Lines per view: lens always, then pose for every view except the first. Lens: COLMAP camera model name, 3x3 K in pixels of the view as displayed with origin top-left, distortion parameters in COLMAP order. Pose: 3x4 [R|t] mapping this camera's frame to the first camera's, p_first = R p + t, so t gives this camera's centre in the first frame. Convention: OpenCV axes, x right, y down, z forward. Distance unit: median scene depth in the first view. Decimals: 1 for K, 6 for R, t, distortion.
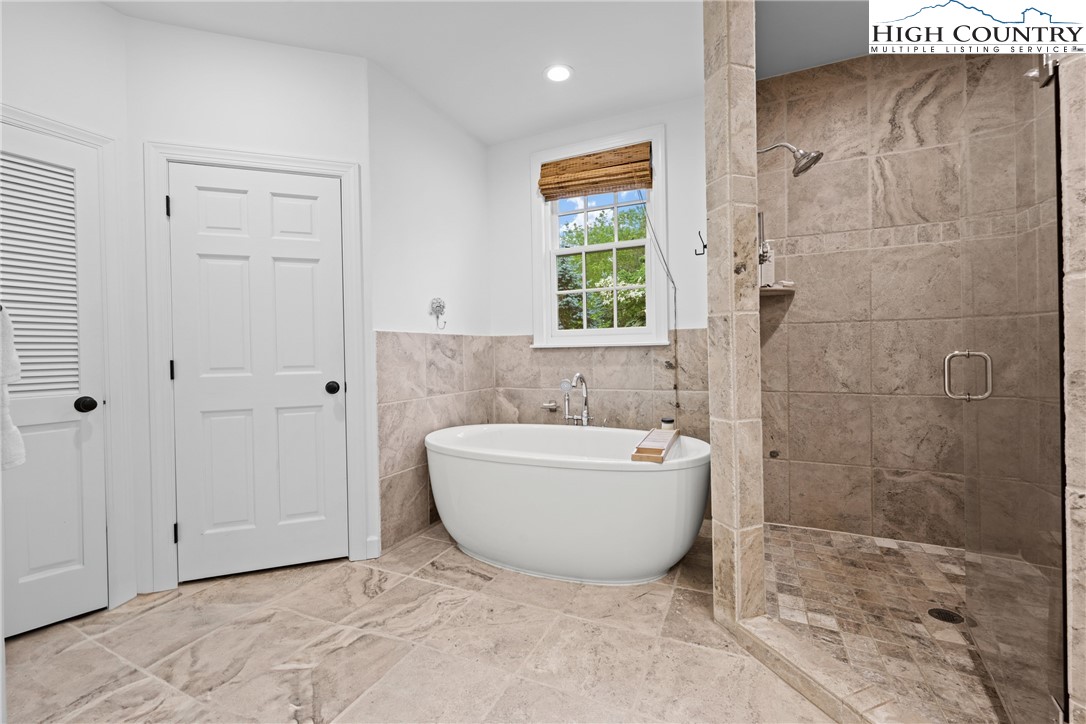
lens RADIAL K [[479.0, 0, 546.0], [0, 479.0, 357.1], [0, 0, 1]] dist [-0.001005, -0.000142]
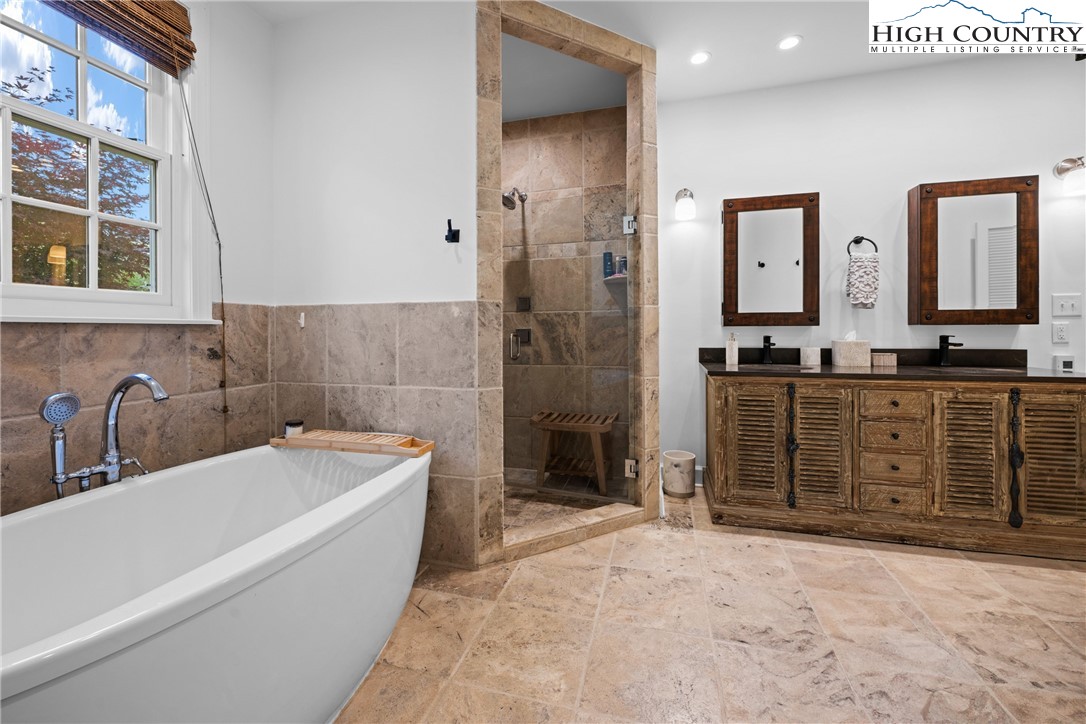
lens RADIAL K [[436.9, 0, 550.5], [0, 436.9, 331.2], [0, 0, 1]] dist [0.000056, 0.000019]
pose [[-0.177855, 0.016788, 0.983914, -0.449625], [0.021890, 0.999675, -0.013100, 0.003323], [-0.983813, 0.019208, -0.178164, 0.635738]]
